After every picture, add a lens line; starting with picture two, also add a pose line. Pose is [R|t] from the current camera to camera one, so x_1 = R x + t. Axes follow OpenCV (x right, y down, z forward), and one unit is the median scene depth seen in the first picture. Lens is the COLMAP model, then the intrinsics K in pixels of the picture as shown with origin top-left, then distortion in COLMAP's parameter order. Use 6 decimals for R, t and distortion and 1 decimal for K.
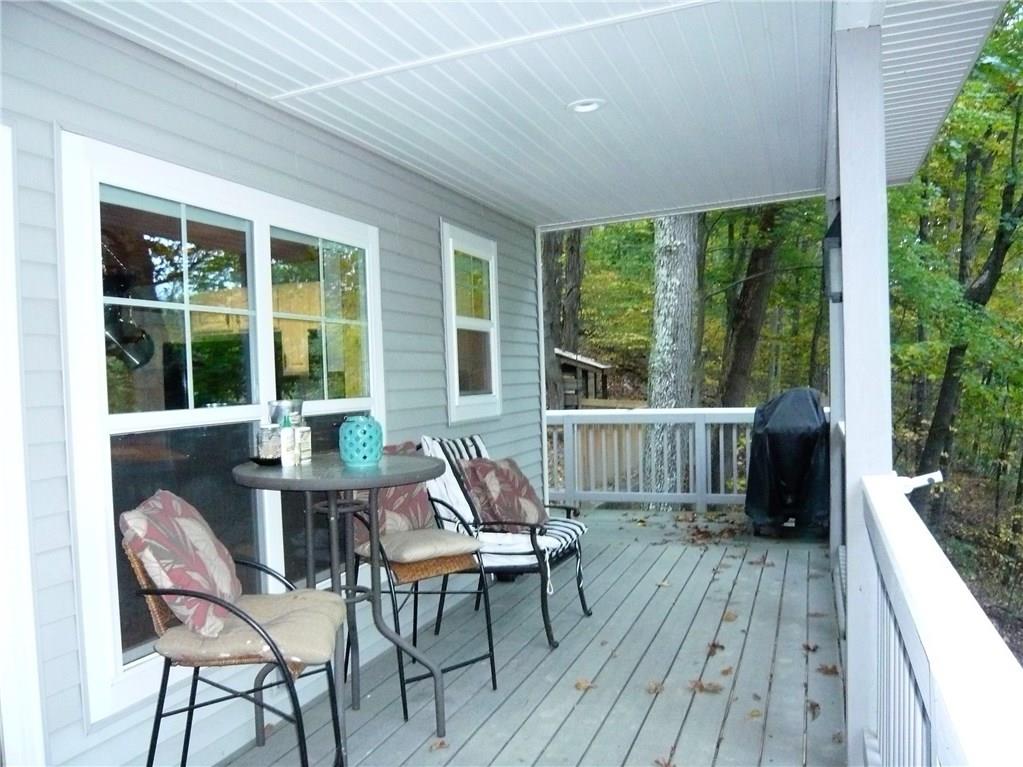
lens RADIAL K [[928.7, 0, 510.0], [0, 928.7, 397.4], [0, 0, 1]] dist [-0.083791, 0.021129]
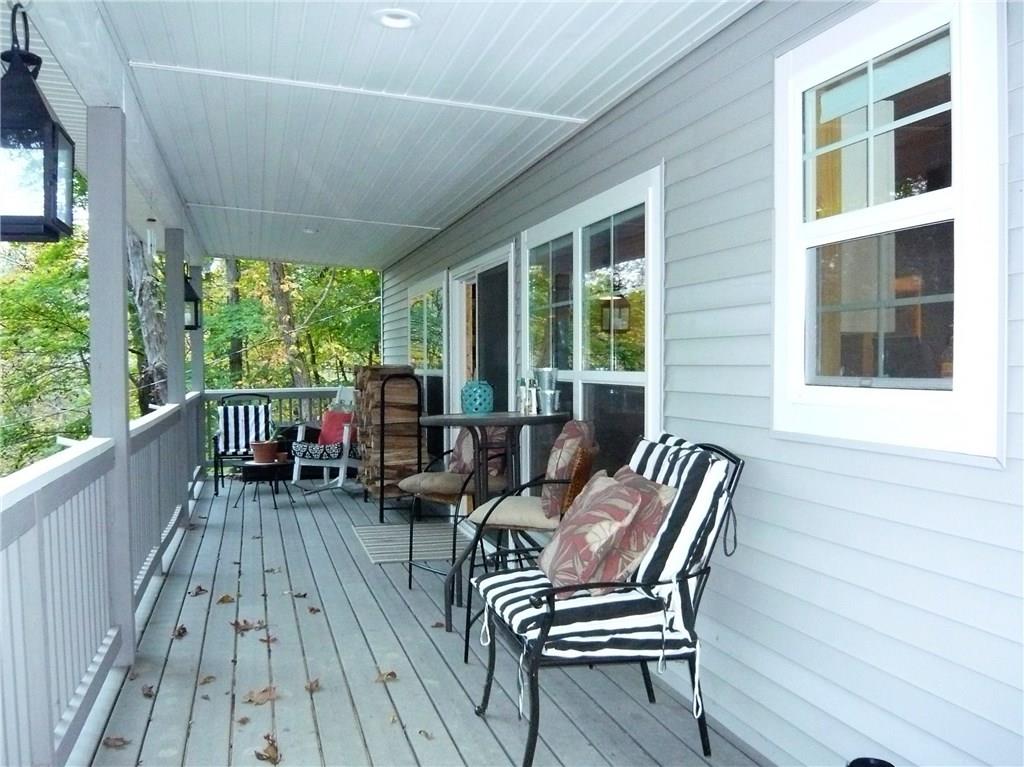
lens RADIAL K [[929.6, 0, 510.5], [0, 929.6, 397.4], [0, 0, 1]] dist [-0.083791, 0.021129]
pose [[-0.831441, 0.055052, -0.552878, 0.475011], [0.018547, 0.997275, 0.071410, -0.044382], [0.555303, 0.049119, -0.830196, 1.801090]]
